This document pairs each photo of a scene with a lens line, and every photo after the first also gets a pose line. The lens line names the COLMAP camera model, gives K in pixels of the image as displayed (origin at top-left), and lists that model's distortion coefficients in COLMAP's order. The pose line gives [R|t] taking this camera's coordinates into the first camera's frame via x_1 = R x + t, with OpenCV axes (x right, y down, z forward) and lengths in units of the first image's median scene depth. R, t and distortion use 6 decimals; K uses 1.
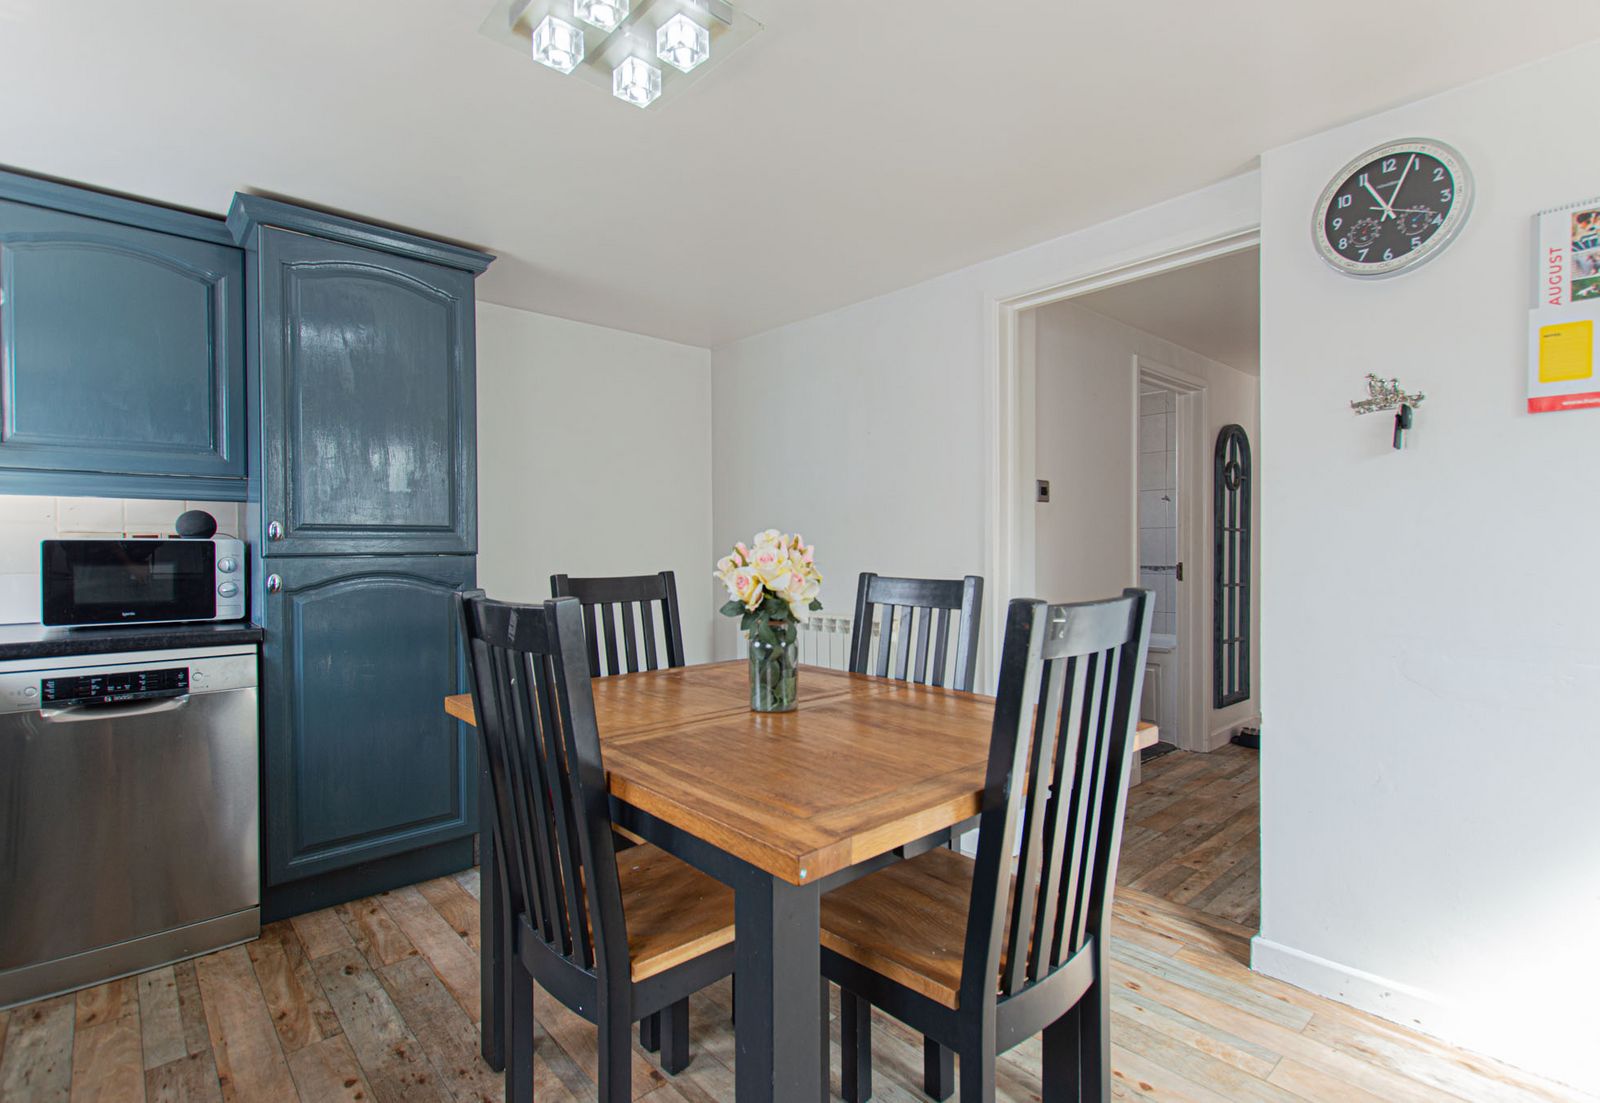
lens RADIAL K [[762.6, 0, 813.5], [0, 762.6, 556.0], [0, 0, 1]] dist [0.012474, -0.009481]
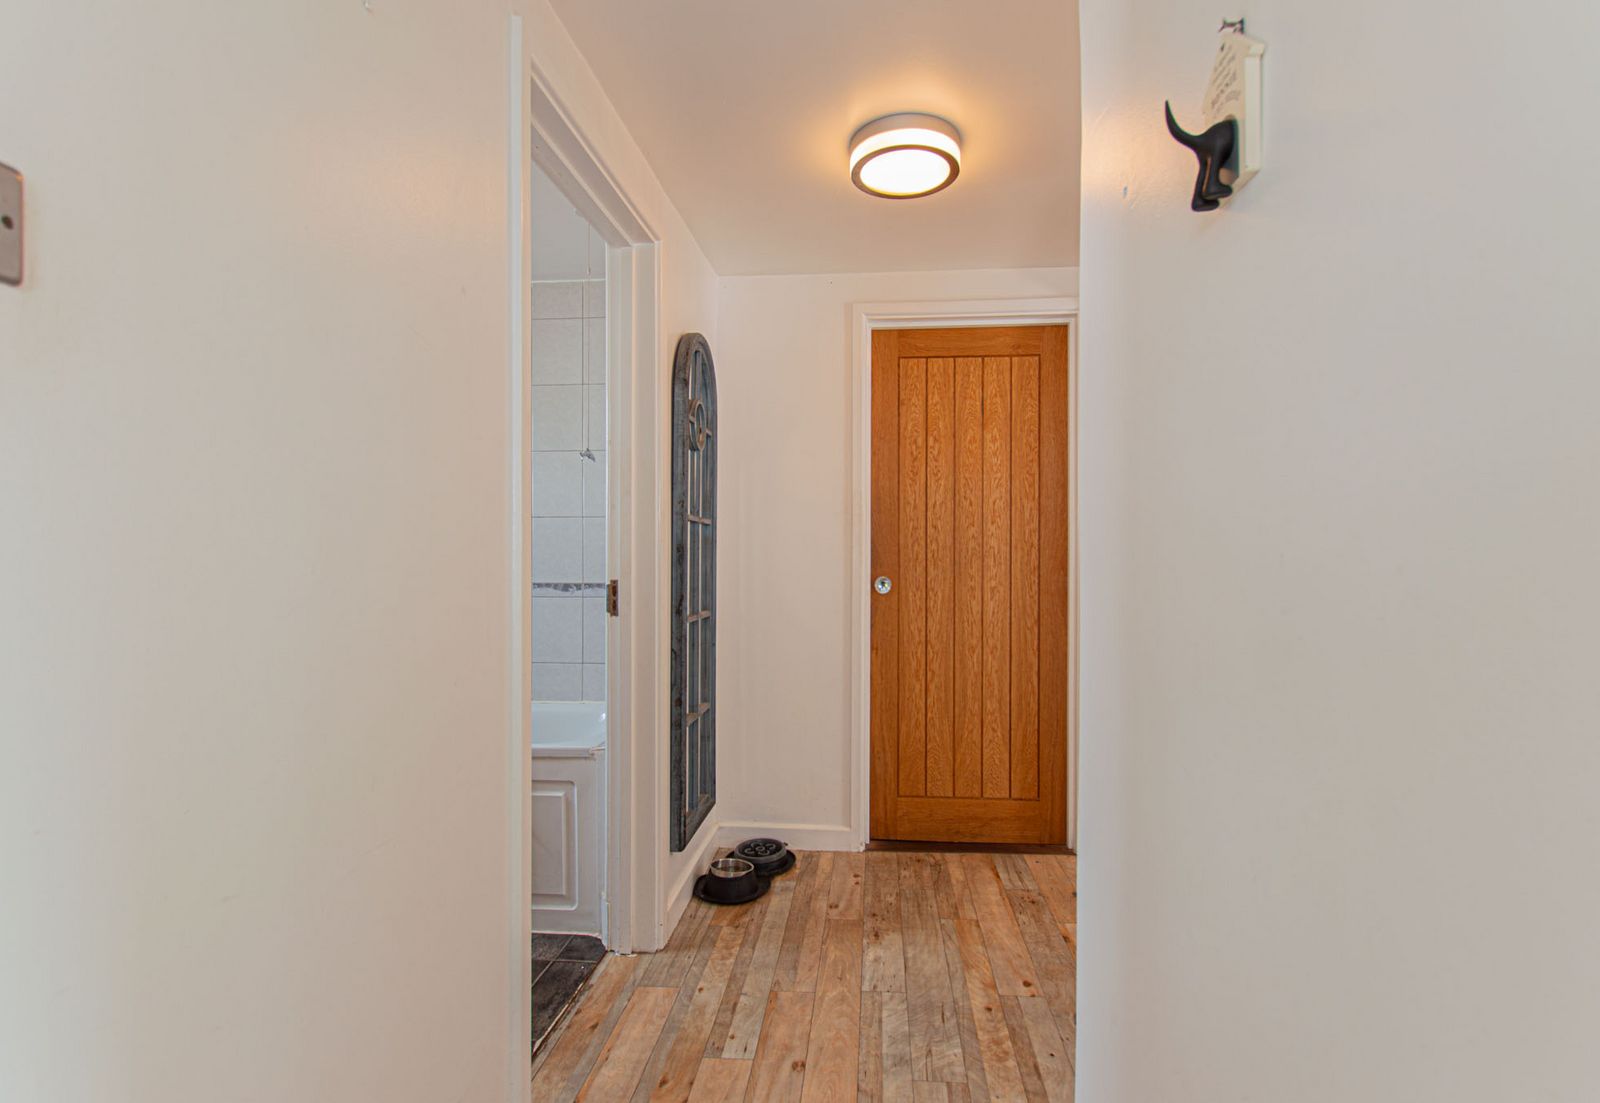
lens RADIAL K [[762.6, 0, 813.5], [0, 762.6, 556.0], [0, 0, 1]] dist [0.012474, -0.009481]
pose [[0.737504, 0.004451, 0.675328, 0.238129], [0.002868, 0.999949, -0.009722, -0.001696], [-0.675336, 0.009107, 0.737454, 0.542684]]
